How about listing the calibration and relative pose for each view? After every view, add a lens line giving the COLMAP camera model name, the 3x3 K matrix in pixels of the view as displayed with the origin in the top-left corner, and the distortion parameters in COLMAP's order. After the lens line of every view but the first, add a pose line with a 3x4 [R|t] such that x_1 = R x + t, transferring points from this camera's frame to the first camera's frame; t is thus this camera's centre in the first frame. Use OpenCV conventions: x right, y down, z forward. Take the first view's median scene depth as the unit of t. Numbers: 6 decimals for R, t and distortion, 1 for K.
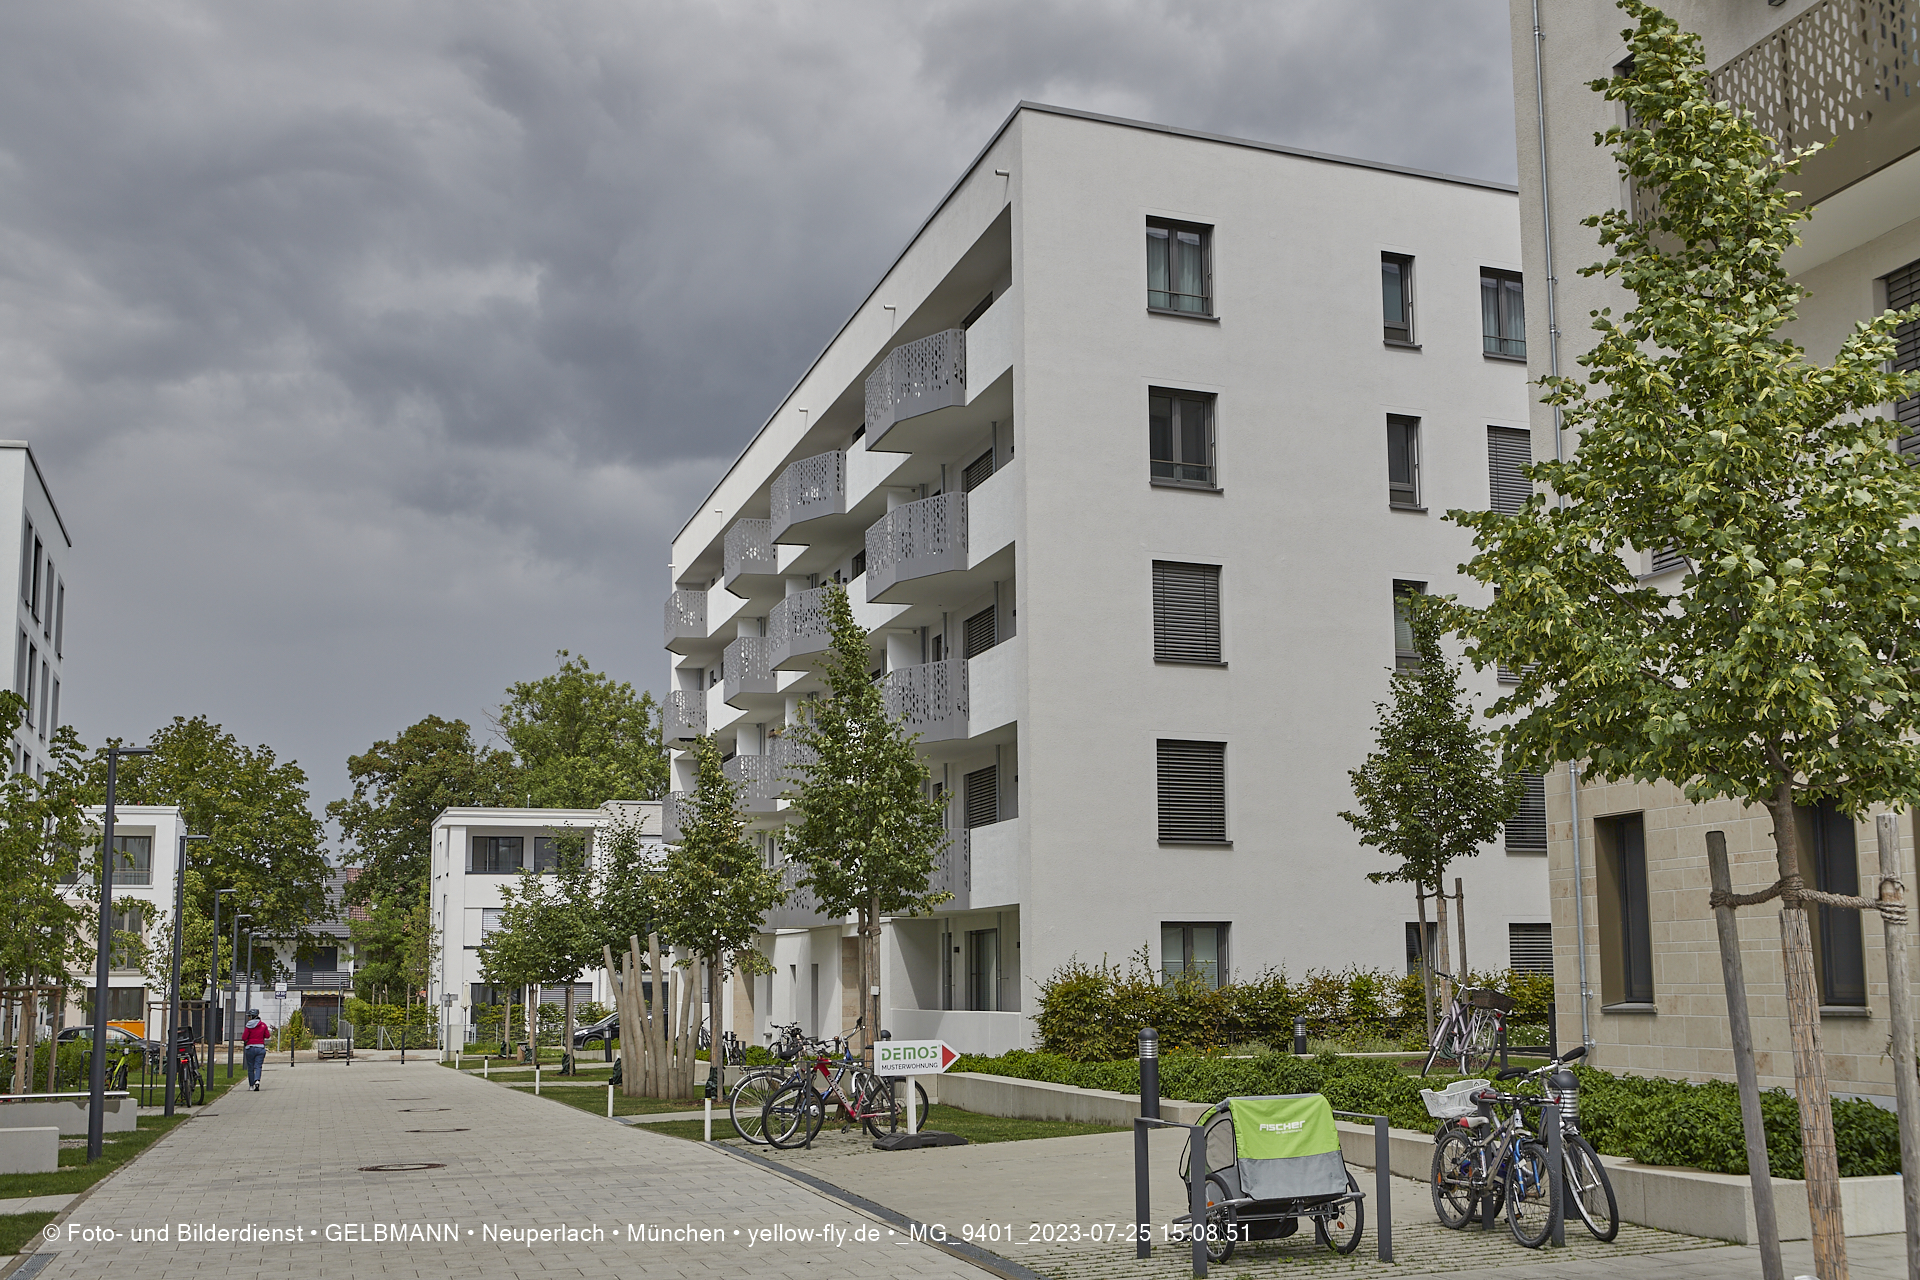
lens RADIAL K [[2283.3, 0, 965.2], [0, 2283.3, 685.5], [0, 0, 1]] dist [-0.016423, 0.028269]
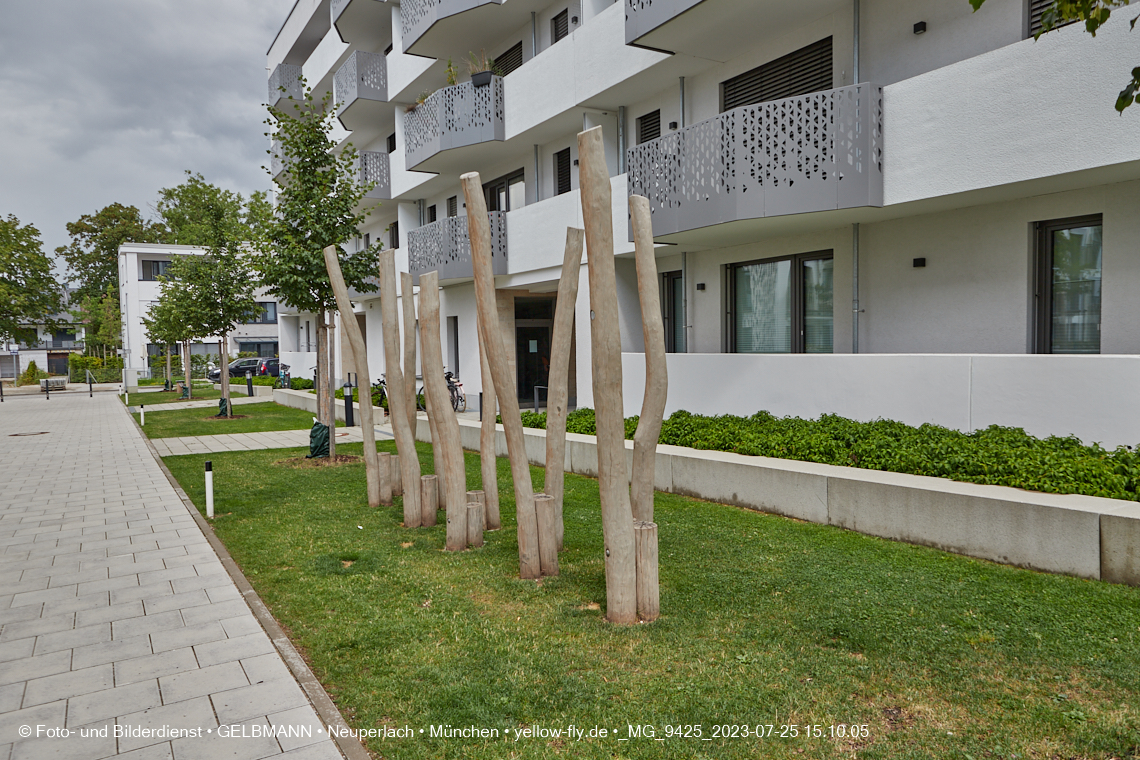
lens RADIAL K [[779.5, 0, 564.0], [0, 779.5, 380.6], [0, 0, 1]] dist [0.000732, 0.000013]
pose [[0.964428, -0.029183, 0.262729, -0.077229], [-0.018192, 0.984204, 0.176099, 0.055837], [-0.263718, -0.174614, 0.948664, 0.404286]]
